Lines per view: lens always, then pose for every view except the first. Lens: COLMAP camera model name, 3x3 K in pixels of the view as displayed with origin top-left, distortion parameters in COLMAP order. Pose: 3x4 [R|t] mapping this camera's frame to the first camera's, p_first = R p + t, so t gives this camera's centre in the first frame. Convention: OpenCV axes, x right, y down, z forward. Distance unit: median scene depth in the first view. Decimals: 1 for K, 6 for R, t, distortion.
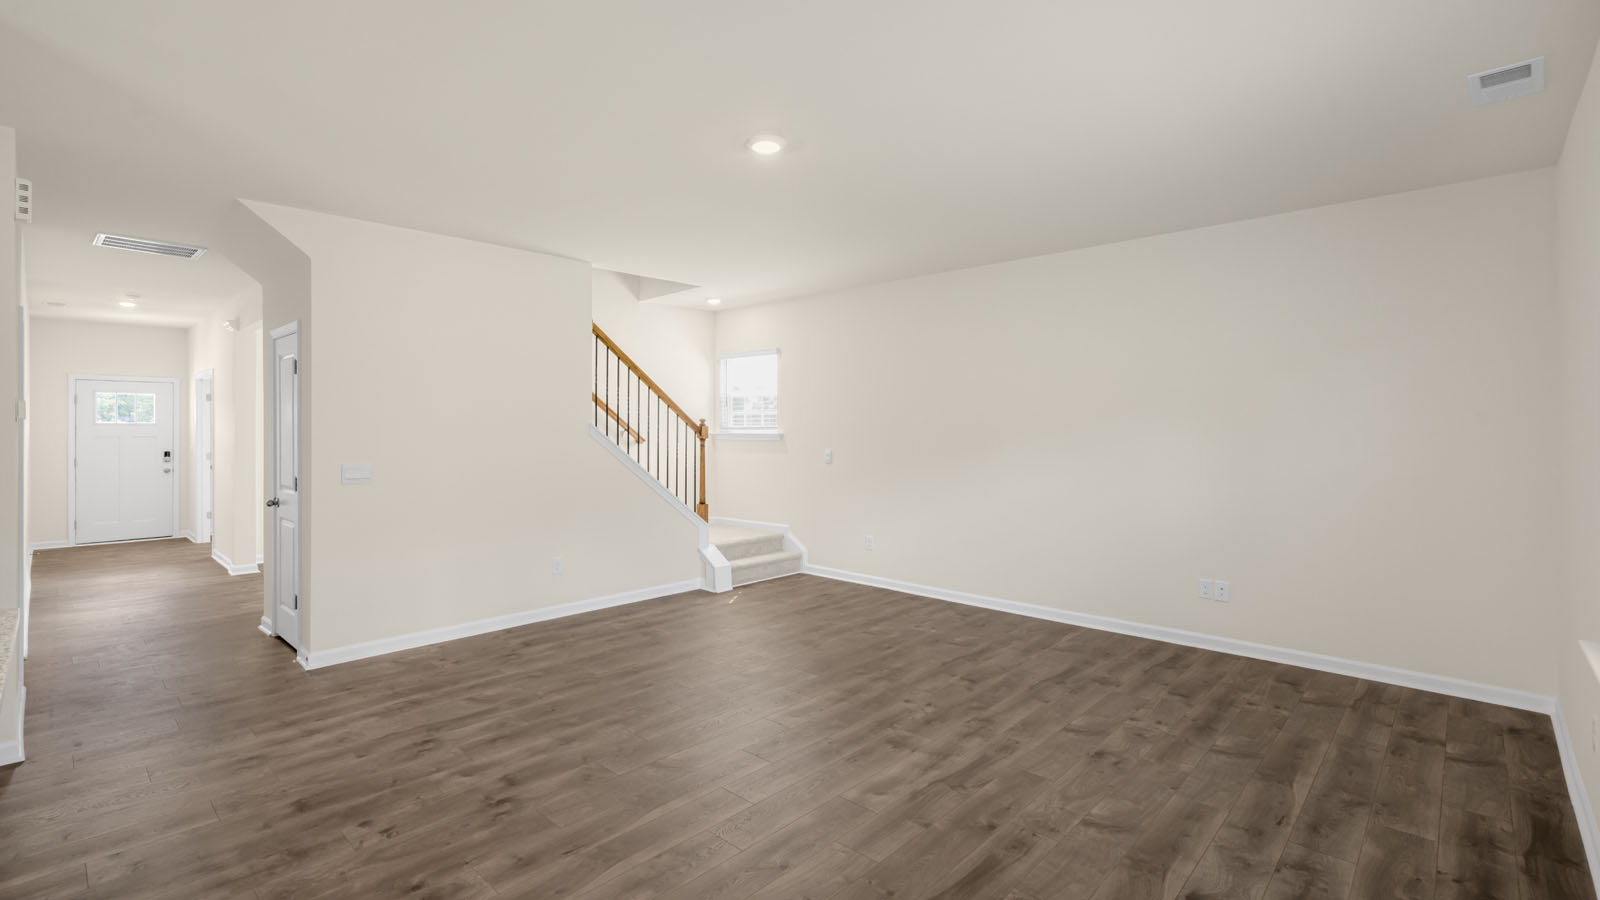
lens RADIAL K [[724.6, 0, 798.1], [0, 724.6, 433.8], [0, 0, 1]] dist [-0.003873, 0.001200]
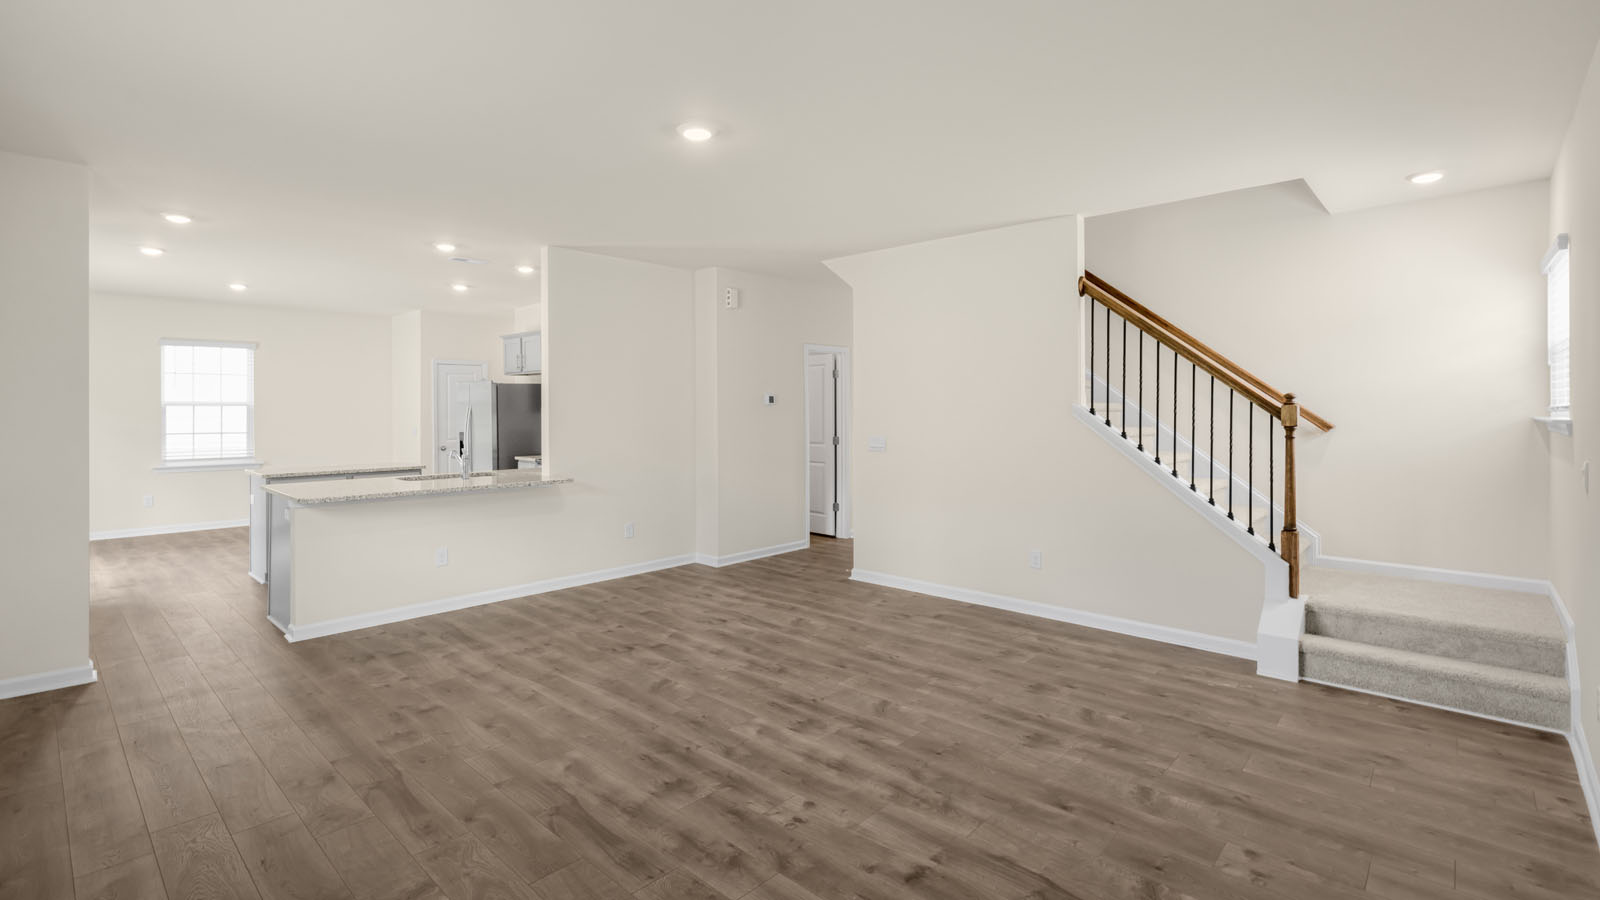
lens RADIAL K [[724.6, 0, 776.9], [0, 724.6, 420.9], [0, 0, 1]] dist [-0.003873, 0.001200]
pose [[-0.017763, 0.017027, -0.999697, 0.802366], [-0.002382, 0.999851, 0.017072, -0.011761], [0.999839, 0.002685, -0.017720, 0.931238]]
